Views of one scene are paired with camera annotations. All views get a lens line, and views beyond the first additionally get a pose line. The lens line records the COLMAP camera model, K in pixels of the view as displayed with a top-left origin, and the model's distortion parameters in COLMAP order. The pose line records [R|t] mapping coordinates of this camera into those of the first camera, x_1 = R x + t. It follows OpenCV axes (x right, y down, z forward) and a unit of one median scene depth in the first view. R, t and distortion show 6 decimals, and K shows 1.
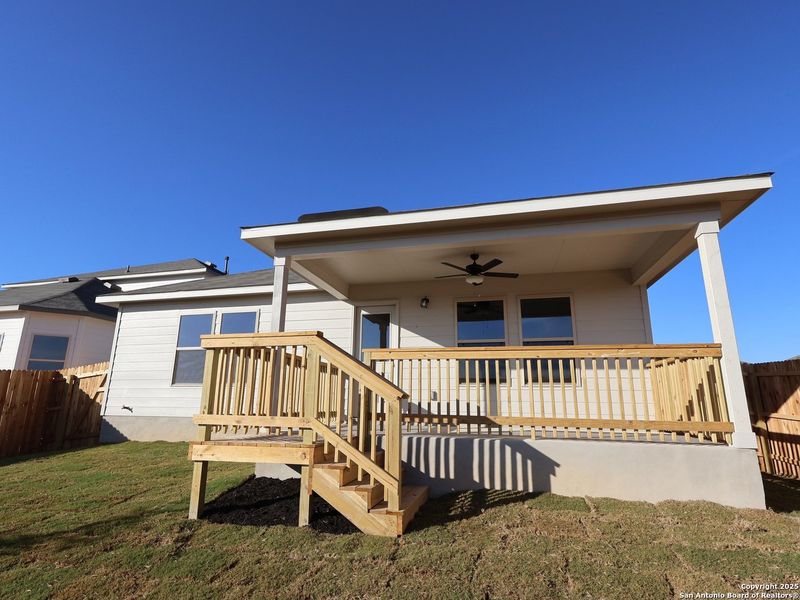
lens RADIAL K [[420.2, 0, 397.8], [0, 420.2, 304.4], [0, 0, 1]] dist [0.002421, 0.000593]
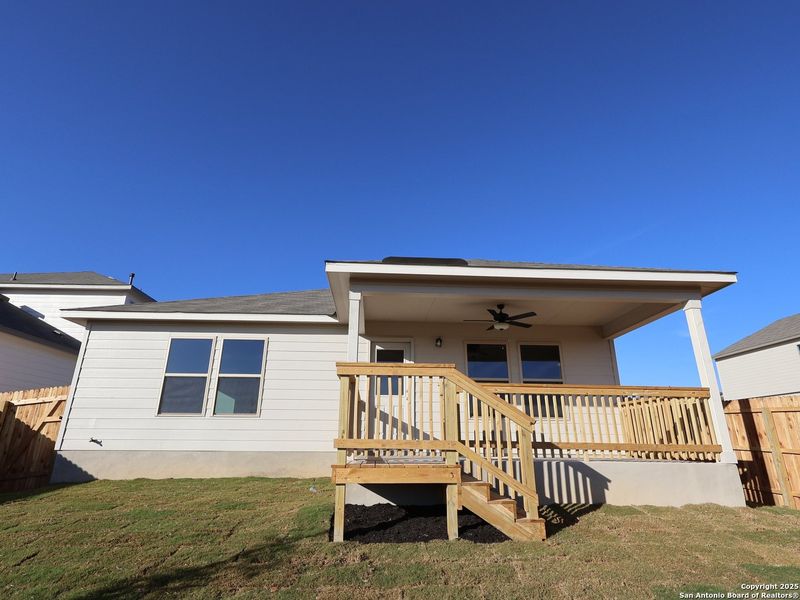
lens RADIAL K [[420.2, 0, 397.8], [0, 420.2, 304.4], [0, 0, 1]] dist [0.002421, 0.000593]
pose [[0.956067, 0.090323, 0.278886, -0.473443], [-0.064955, 0.992974, -0.098916, 0.017266], [-0.285861, 0.076455, 0.955216, -0.047852]]
